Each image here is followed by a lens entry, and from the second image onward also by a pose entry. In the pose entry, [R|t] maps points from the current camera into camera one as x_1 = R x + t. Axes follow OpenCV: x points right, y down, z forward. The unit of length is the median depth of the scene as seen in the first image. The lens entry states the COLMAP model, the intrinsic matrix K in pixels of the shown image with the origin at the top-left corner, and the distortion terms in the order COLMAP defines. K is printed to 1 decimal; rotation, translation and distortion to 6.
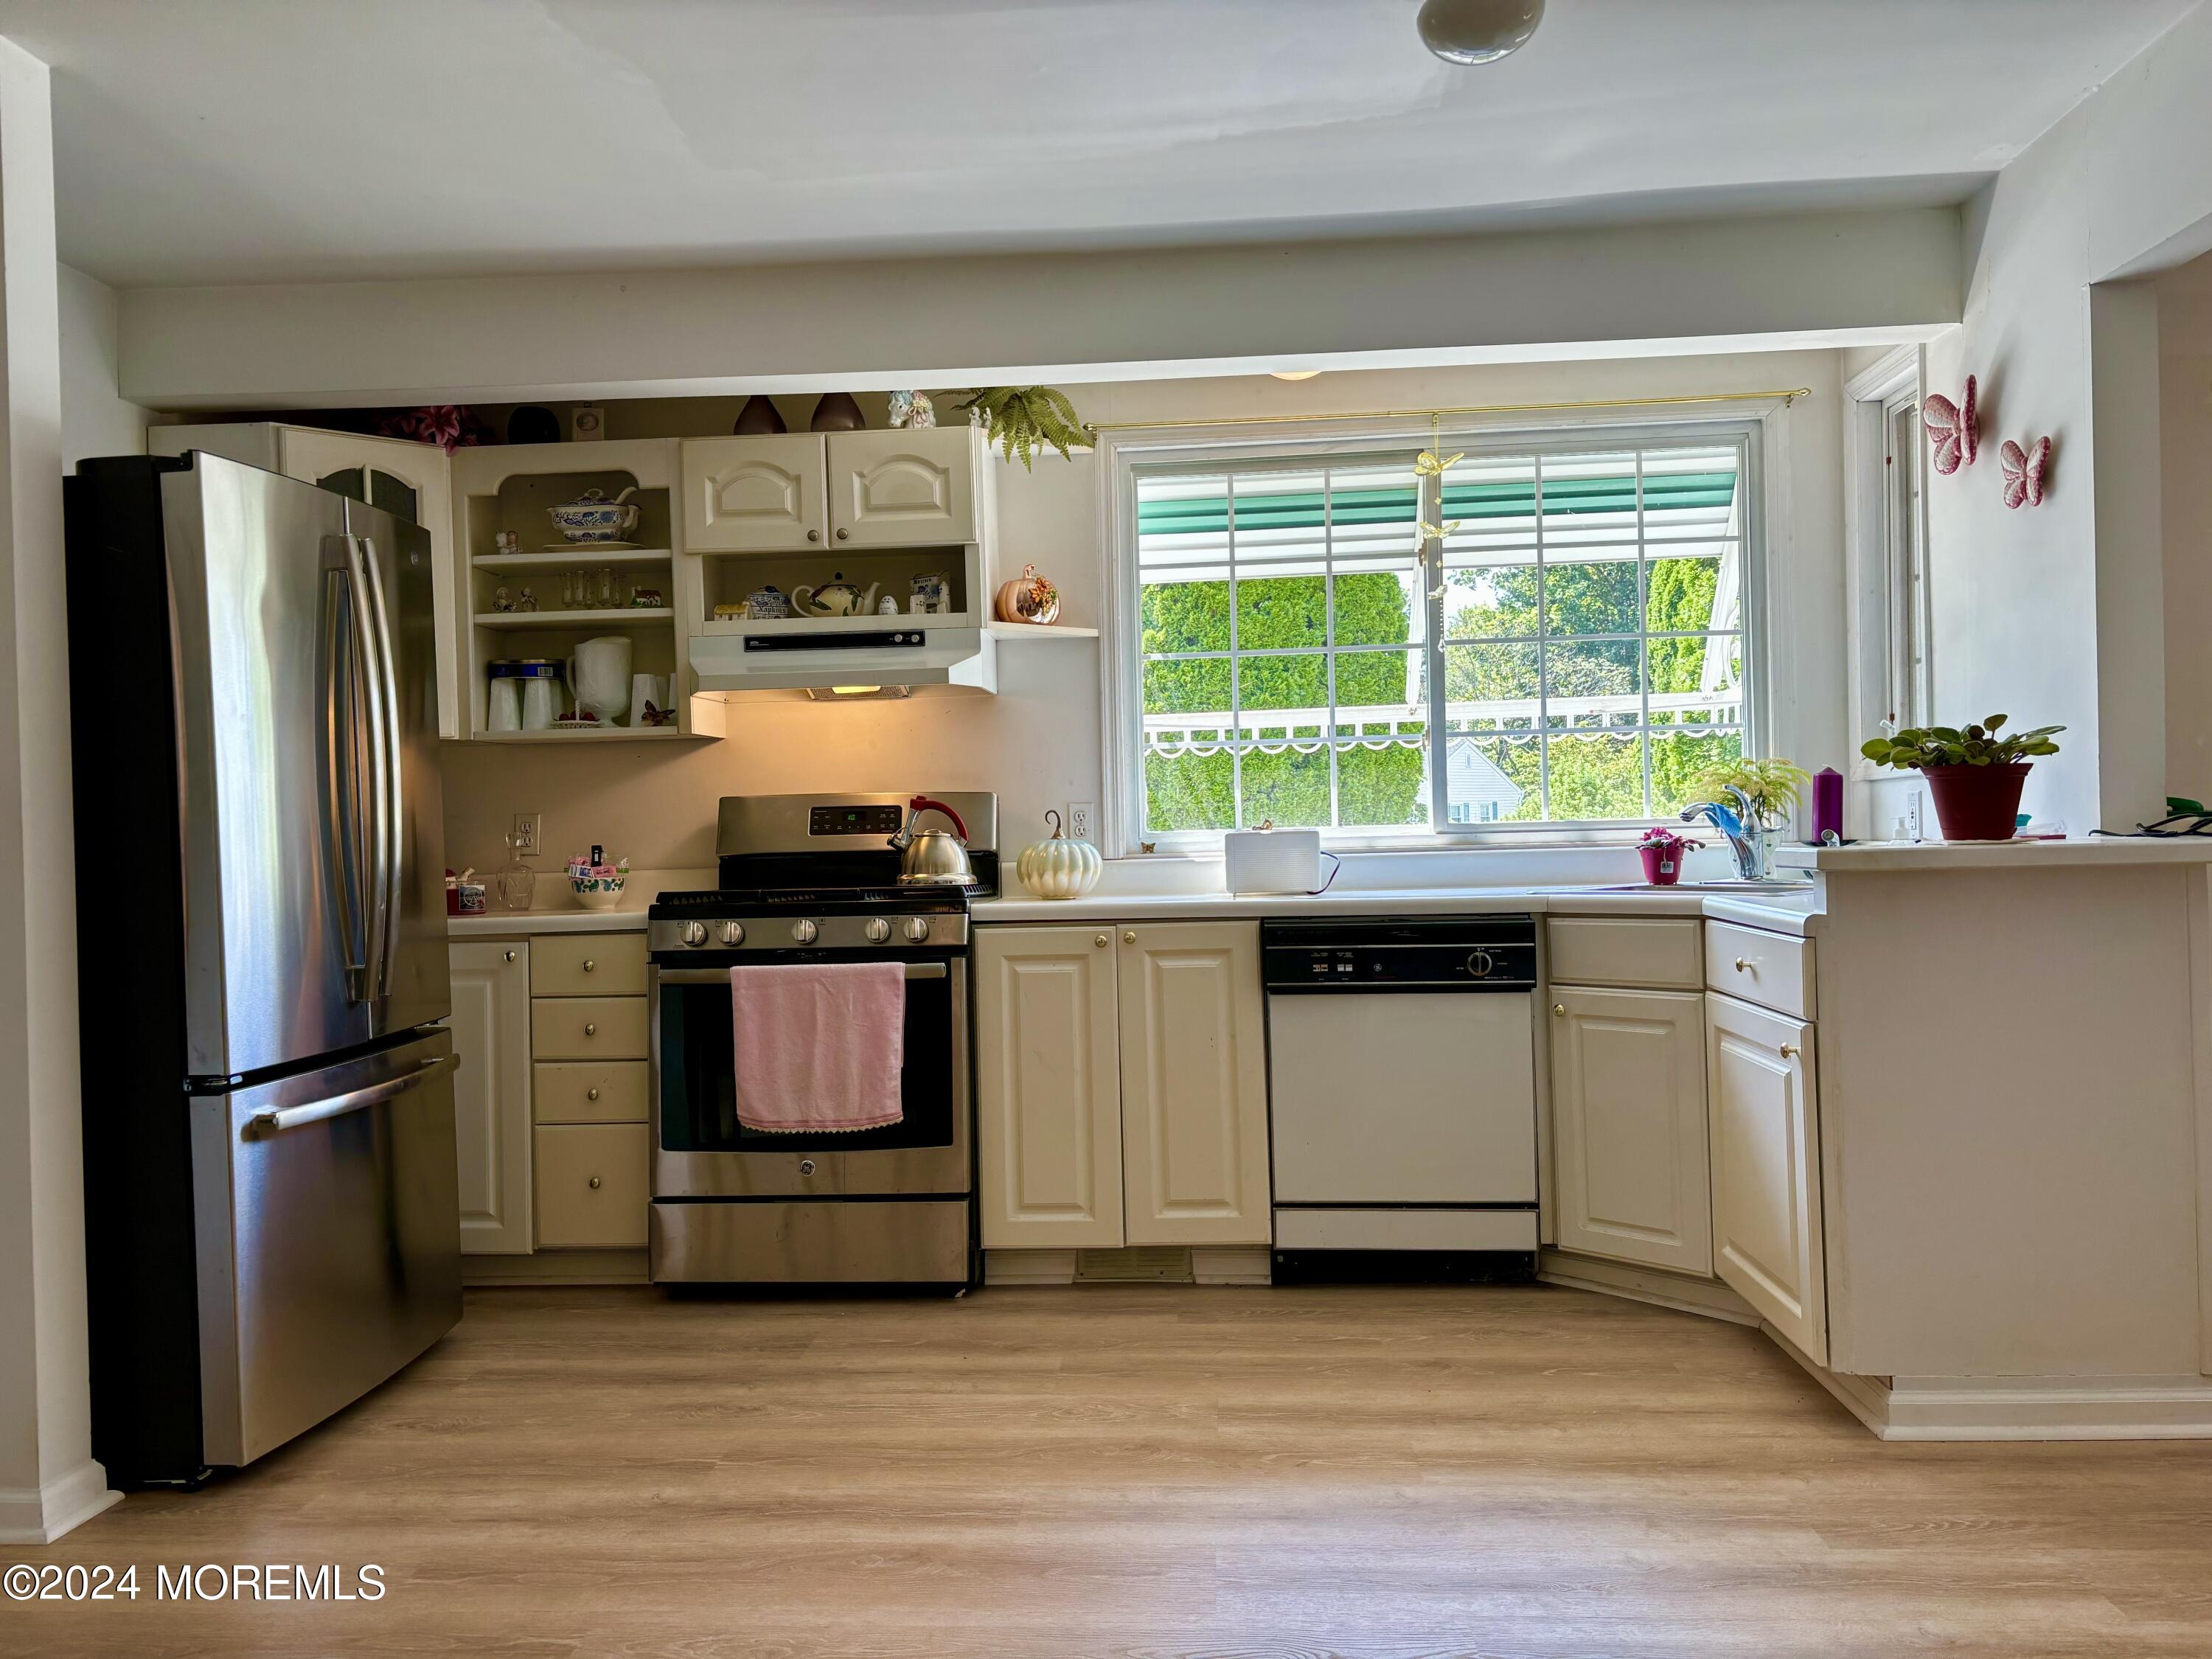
lens RADIAL K [[1690.8, 0, 1106.0], [0, 1690.8, 829.5], [0, 0, 1]] dist [0.083008, -0.074665]
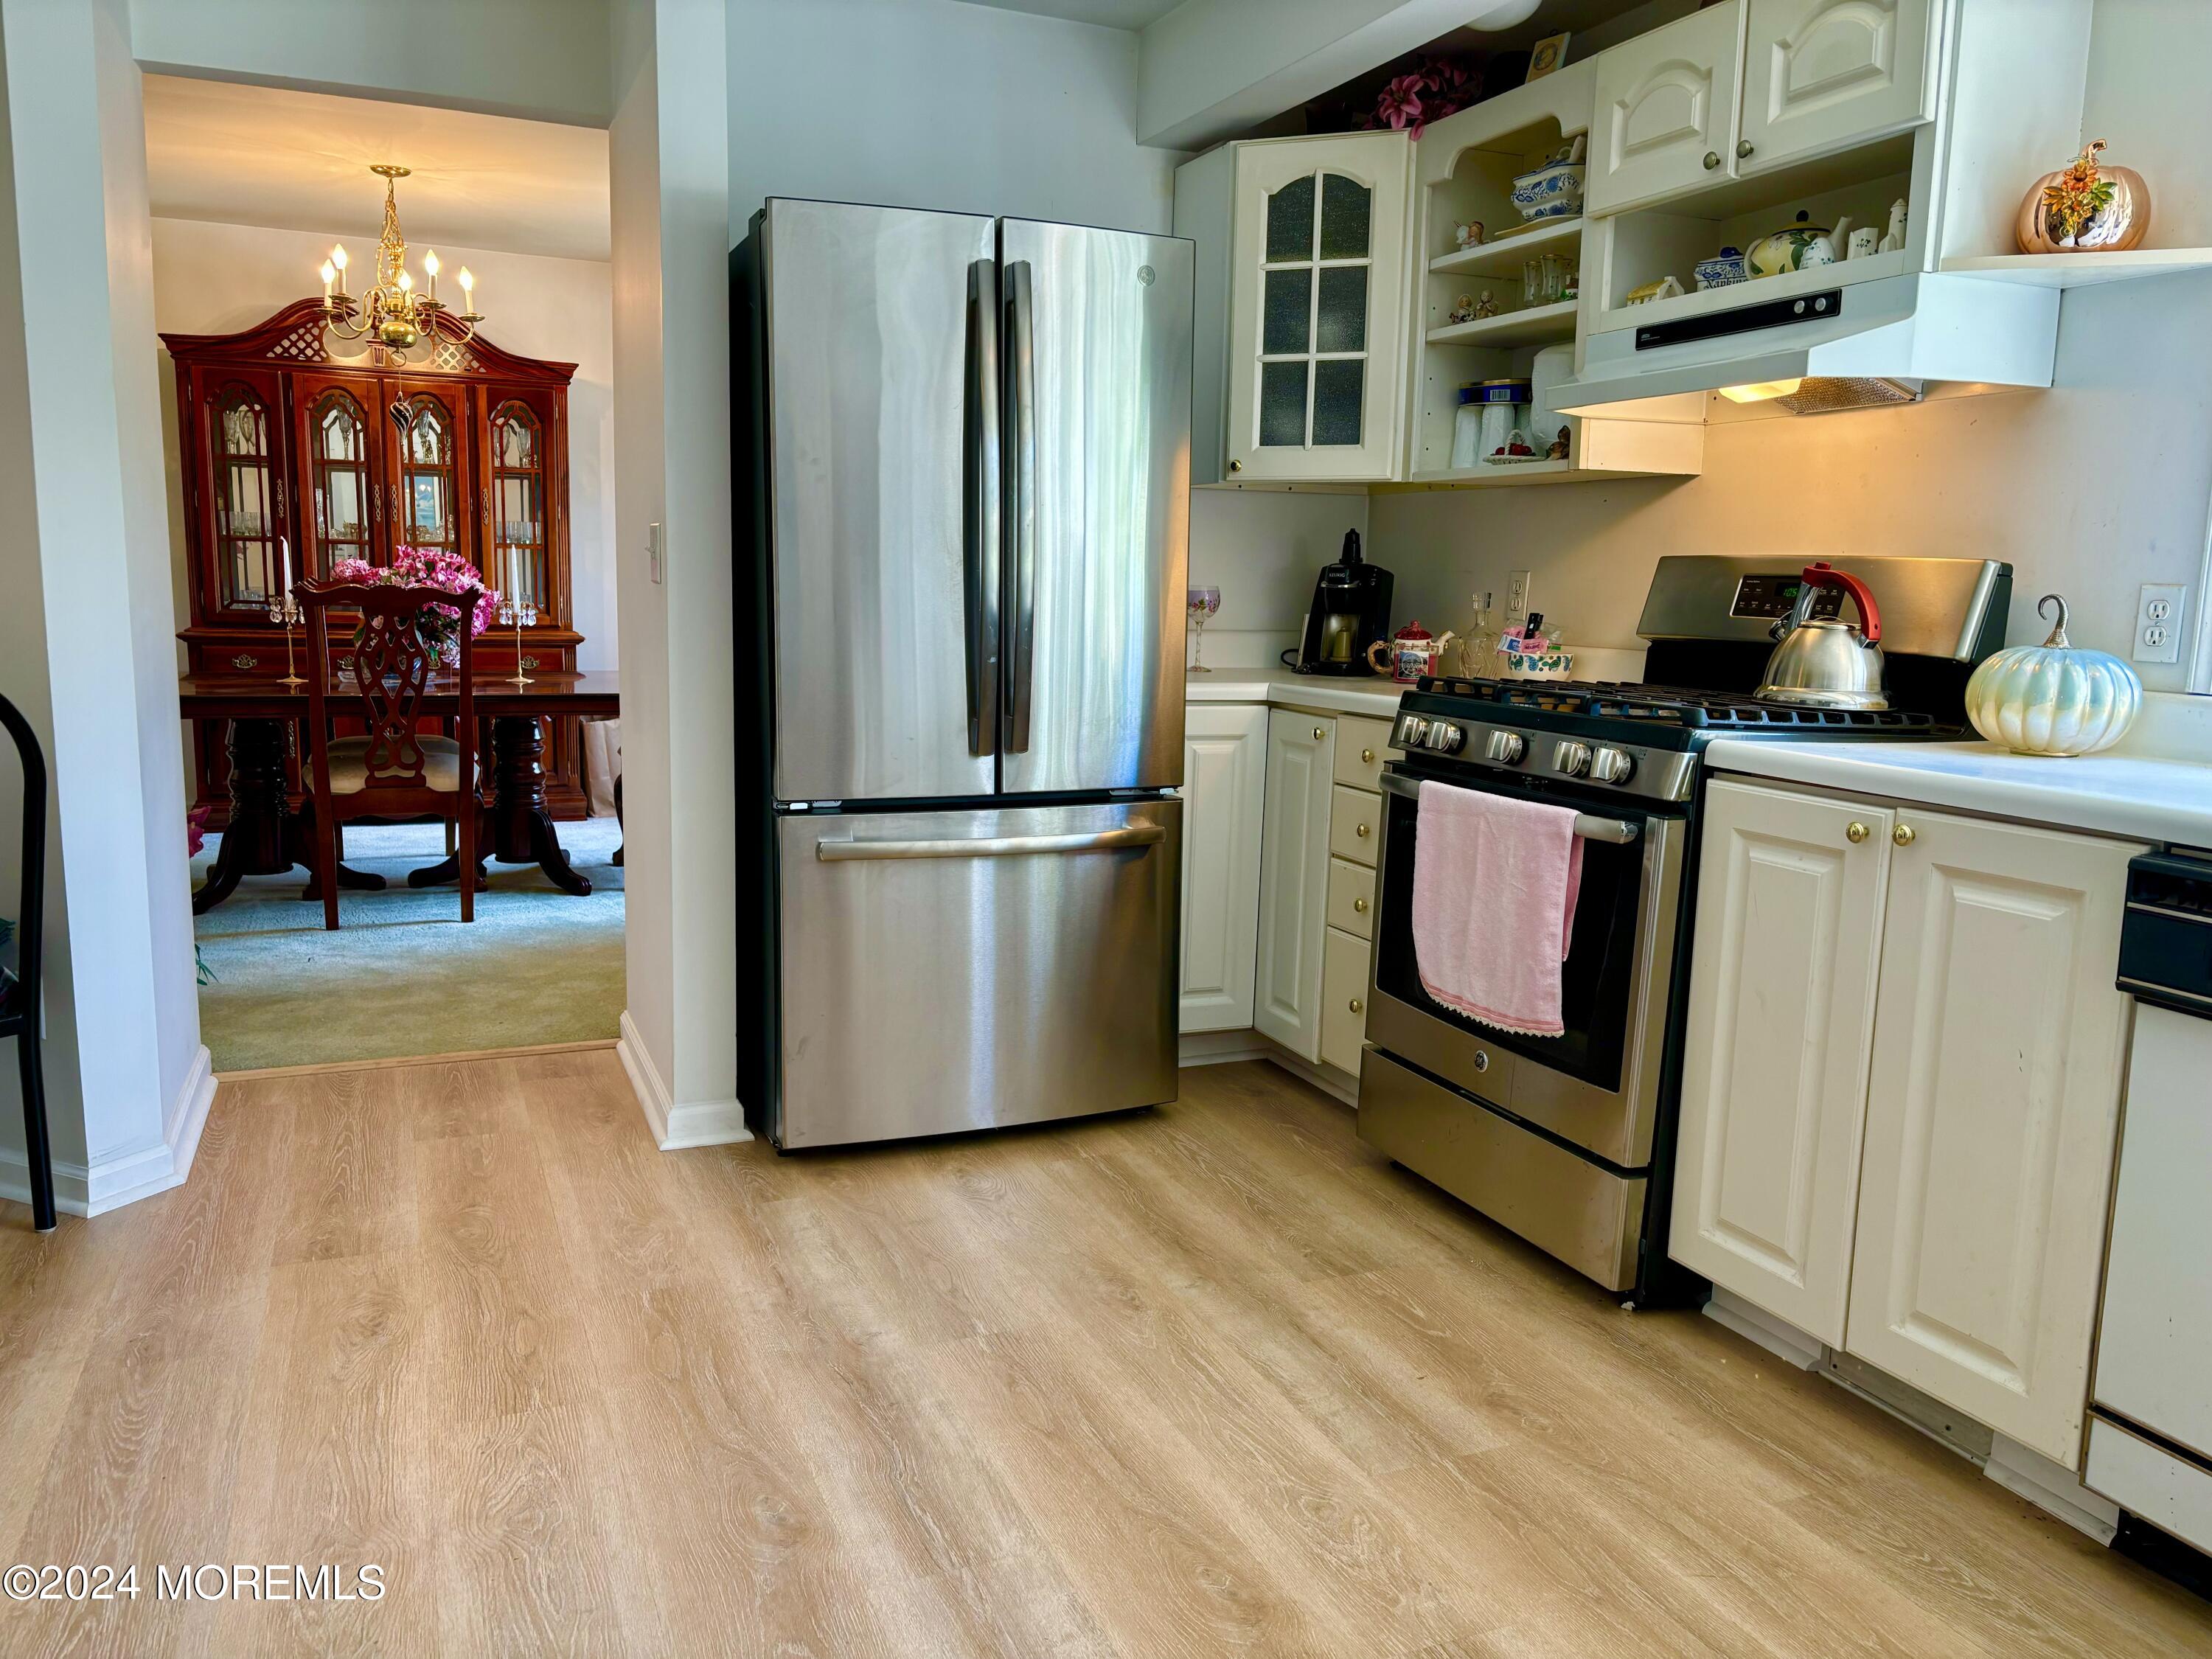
lens RADIAL K [[1690.8, 0, 1106.0], [0, 1690.8, 829.5], [0, 0, 1]] dist [0.083008, -0.074665]
pose [[0.449608, 0.170190, -0.876863, 0.387455], [-0.038992, 0.984484, 0.171085, -0.023072], [0.892375, -0.042731, 0.449268, 0.516757]]
